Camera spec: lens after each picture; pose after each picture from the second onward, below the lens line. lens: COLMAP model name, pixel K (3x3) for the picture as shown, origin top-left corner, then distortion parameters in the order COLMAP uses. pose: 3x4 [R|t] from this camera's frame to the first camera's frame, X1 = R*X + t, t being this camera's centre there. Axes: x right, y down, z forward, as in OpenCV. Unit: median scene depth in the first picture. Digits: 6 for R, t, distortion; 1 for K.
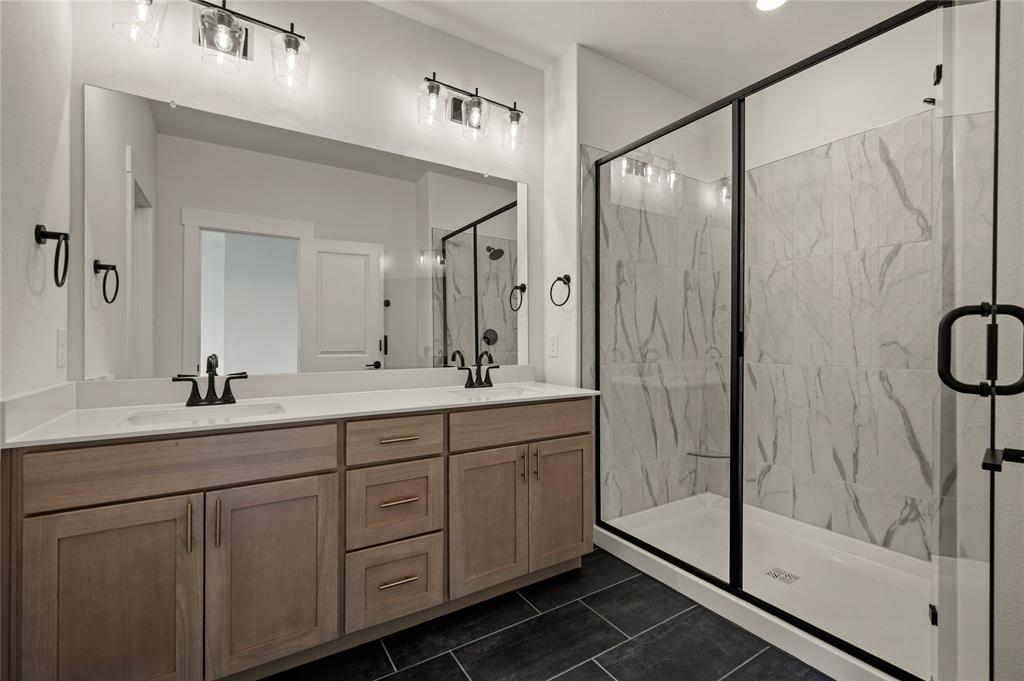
lens RADIAL K [[434.2, 0, 508.1], [0, 434.2, 336.9], [0, 0, 1]] dist [0.002216, 0.000033]
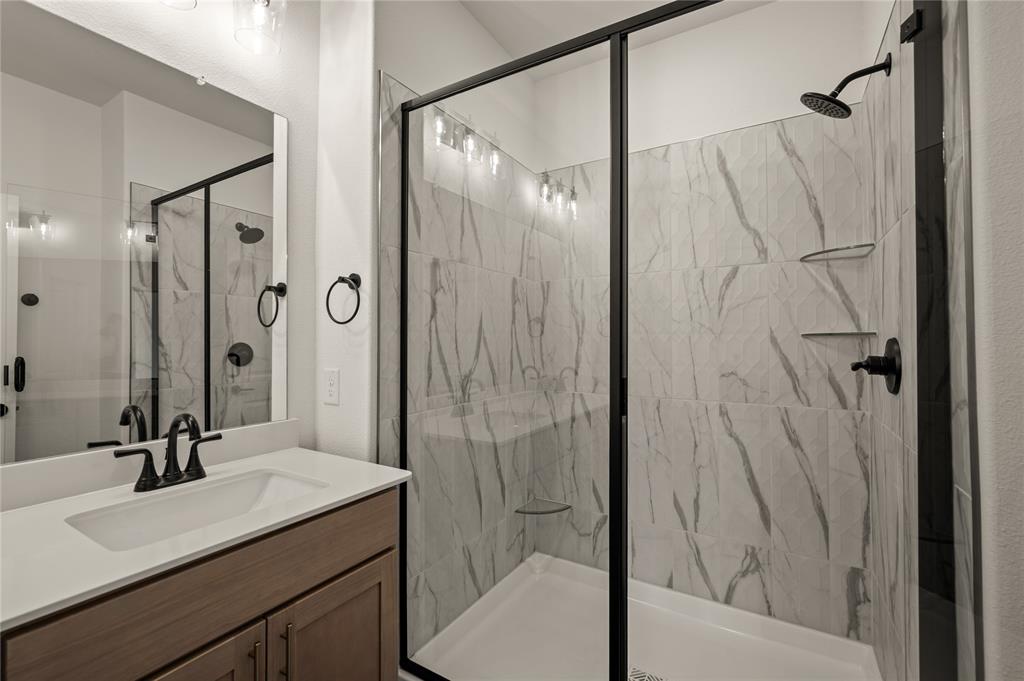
lens RADIAL K [[434.2, 0, 503.6], [0, 434.2, 333.2], [0, 0, 1]] dist [0.002216, 0.000033]
pose [[0.897758, 0.006522, 0.440441, 0.052166], [-0.004482, 0.999974, -0.005673, -0.054724], [-0.440467, 0.003119, 0.897763, 0.343631]]
